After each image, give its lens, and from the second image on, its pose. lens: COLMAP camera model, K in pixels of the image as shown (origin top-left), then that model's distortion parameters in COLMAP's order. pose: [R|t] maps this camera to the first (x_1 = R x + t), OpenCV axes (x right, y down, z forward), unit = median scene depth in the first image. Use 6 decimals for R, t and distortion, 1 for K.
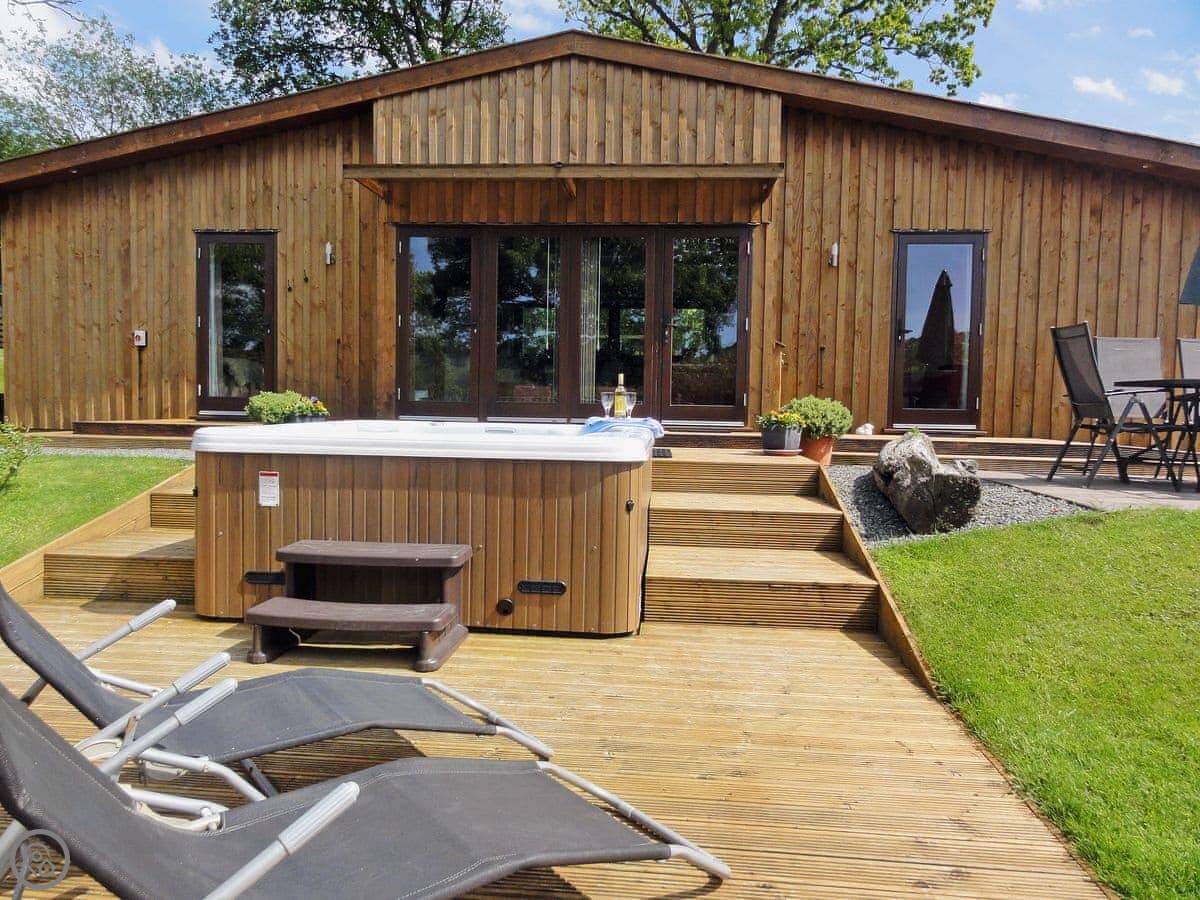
lens RADIAL K [[881.0, 0, 600.0], [0, 881.0, 450.0], [0, 0, 1]] dist [0.002527, 0.006130]
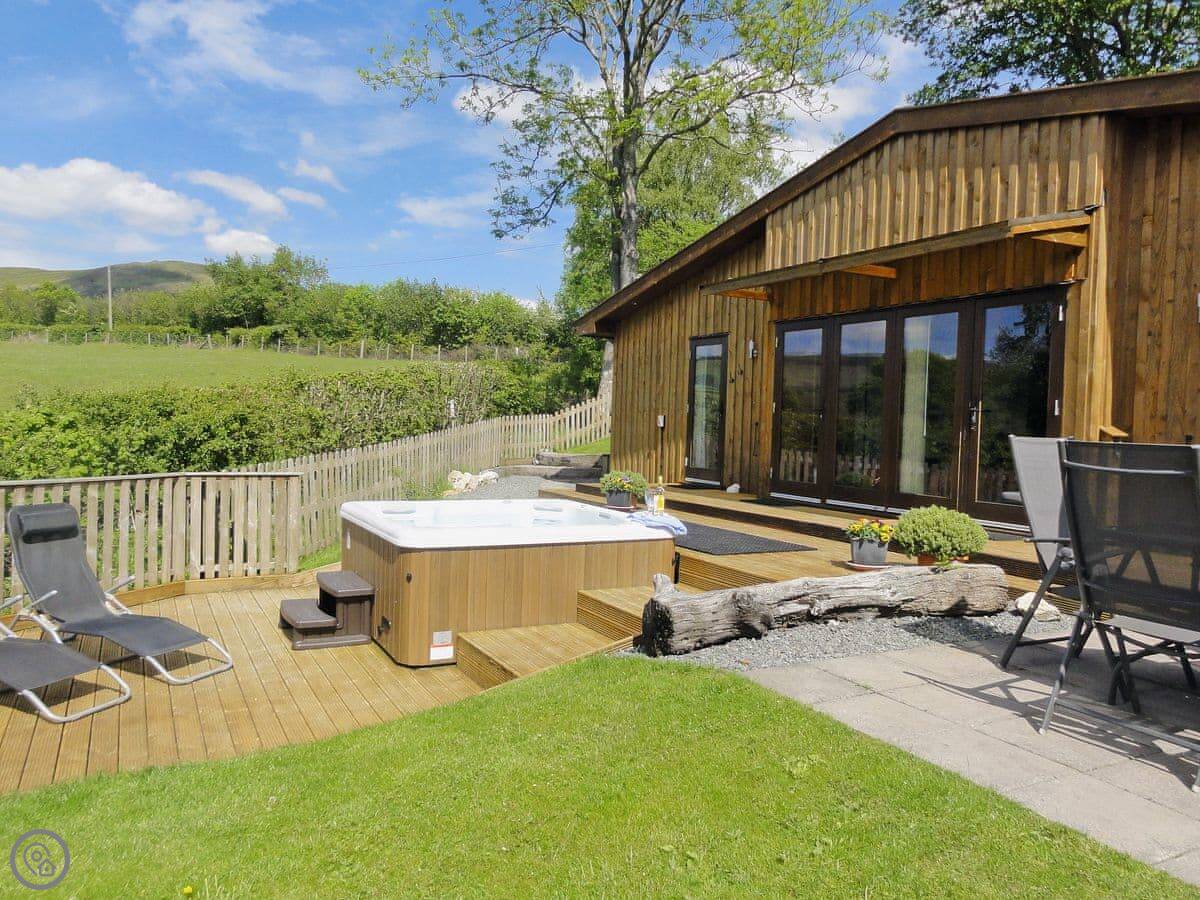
lens RADIAL K [[881.0, 0, 600.0], [0, 881.0, 450.0], [0, 0, 1]] dist [0.002527, 0.006130]
pose [[0.554928, 0.022299, -0.831599, 0.598974], [-0.060814, 0.998053, -0.013819, -0.066052], [0.829672, 0.058241, 0.555204, 0.205904]]
